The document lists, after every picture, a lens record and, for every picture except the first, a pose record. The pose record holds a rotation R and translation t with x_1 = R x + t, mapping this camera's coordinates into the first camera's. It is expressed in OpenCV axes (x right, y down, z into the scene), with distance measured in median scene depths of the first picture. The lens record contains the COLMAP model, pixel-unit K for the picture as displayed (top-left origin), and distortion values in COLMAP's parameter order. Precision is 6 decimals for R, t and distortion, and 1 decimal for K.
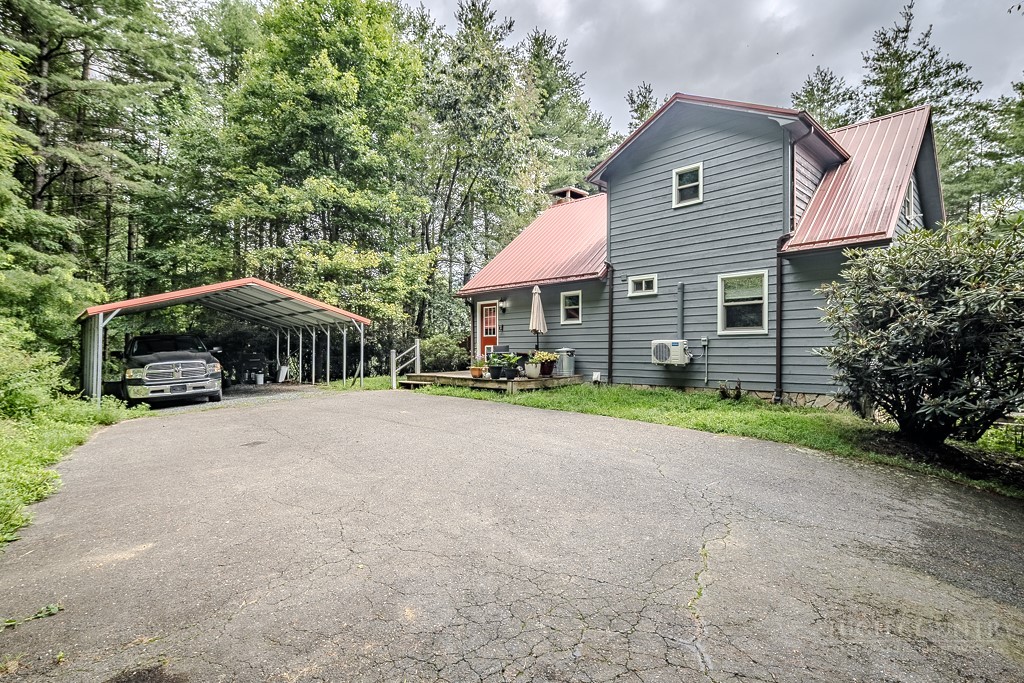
lens RADIAL K [[521.6, 0, 513.2], [0, 521.6, 343.9], [0, 0, 1]] dist [-0.002541, -0.000286]
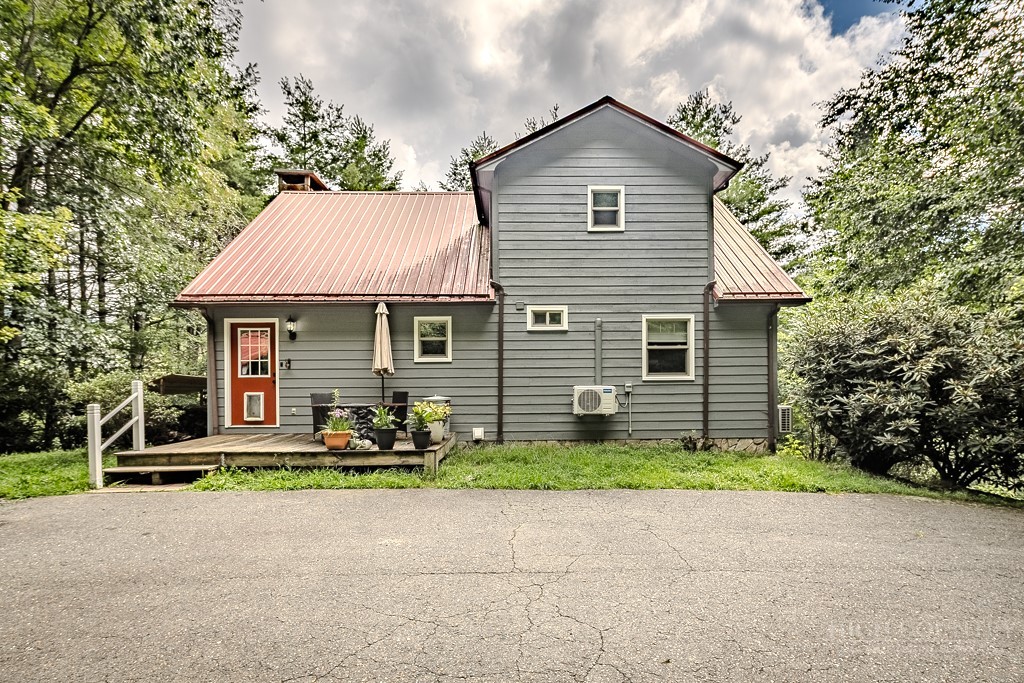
lens RADIAL K [[521.6, 0, 509.8], [0, 521.6, 388.5], [0, 0, 1]] dist [-0.002541, -0.000286]
pose [[0.671740, -0.002960, 0.740781, -0.396476], [-0.002084, 0.999981, 0.005885, -0.007331], [-0.740784, -0.005497, 0.671721, 0.503100]]
